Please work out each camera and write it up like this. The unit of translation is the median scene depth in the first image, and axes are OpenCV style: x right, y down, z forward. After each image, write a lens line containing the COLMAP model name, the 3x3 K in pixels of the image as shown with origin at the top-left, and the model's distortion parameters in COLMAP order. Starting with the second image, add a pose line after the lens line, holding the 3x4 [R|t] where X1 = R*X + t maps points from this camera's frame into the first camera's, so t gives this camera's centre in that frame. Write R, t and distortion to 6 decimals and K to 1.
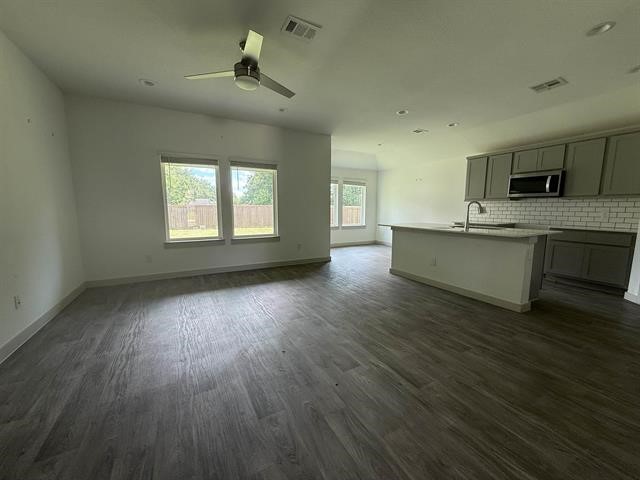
lens RADIAL K [[255.7, 0, 317.7], [0, 255.7, 240.6], [0, 0, 1]] dist [0.000427, 0.000013]
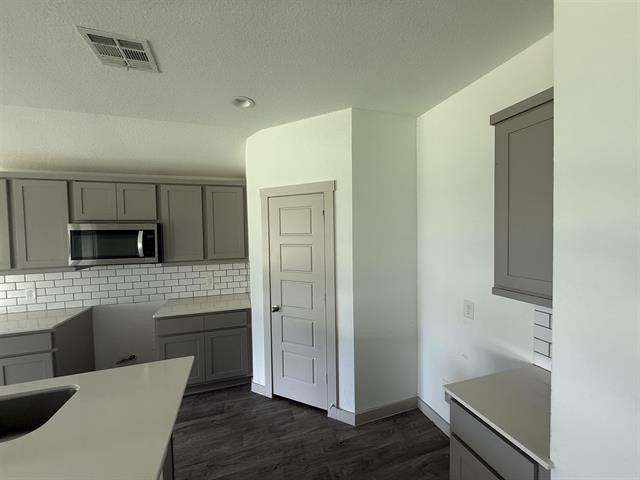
lens RADIAL K [[255.7, 0, 320.0], [0, 255.7, 240.1], [0, 0, 1]] dist [0.000427, 0.000013]
pose [[0.184820, -0.036251, 0.982104, 0.390247], [0.140088, 0.990087, 0.010183, -0.180651], [-0.972737, 0.135699, 0.188066, 0.479474]]
